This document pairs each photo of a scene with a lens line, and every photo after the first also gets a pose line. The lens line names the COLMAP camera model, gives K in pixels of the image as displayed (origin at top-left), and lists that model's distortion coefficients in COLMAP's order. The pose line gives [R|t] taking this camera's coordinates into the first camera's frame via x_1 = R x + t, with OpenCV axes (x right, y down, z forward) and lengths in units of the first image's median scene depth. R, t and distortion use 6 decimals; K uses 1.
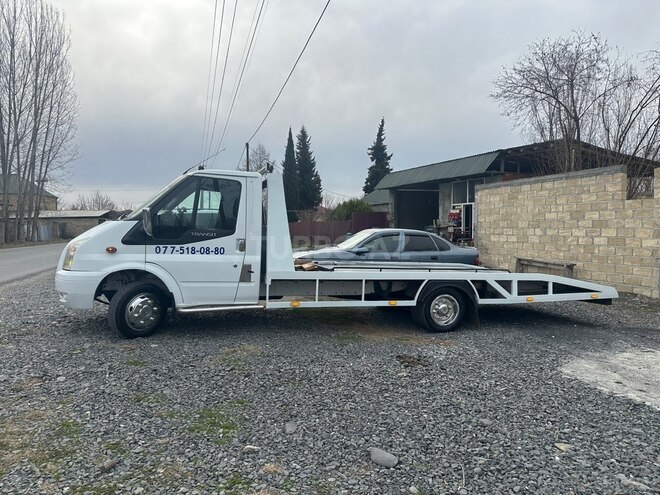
lens RADIAL K [[462.3, 0, 331.9], [0, 462.3, 244.2], [0, 0, 1]] dist [0.055146, -0.056936]
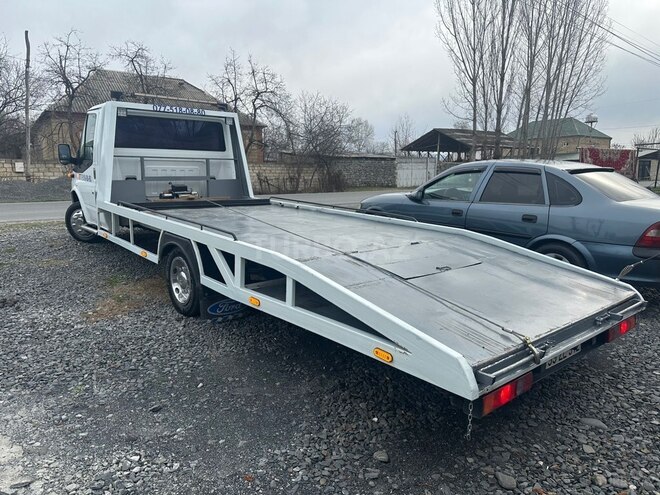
lens RADIAL K [[462.3, 0, 326.6], [0, 462.3, 243.0], [0, 0, 1]] dist [0.055146, -0.056936]
pose [[0.385707, 0.143321, -0.911421, 0.599204], [-0.034298, 0.989405, 0.141070, -0.006346], [0.921983, -0.023151, 0.386536, 0.612360]]
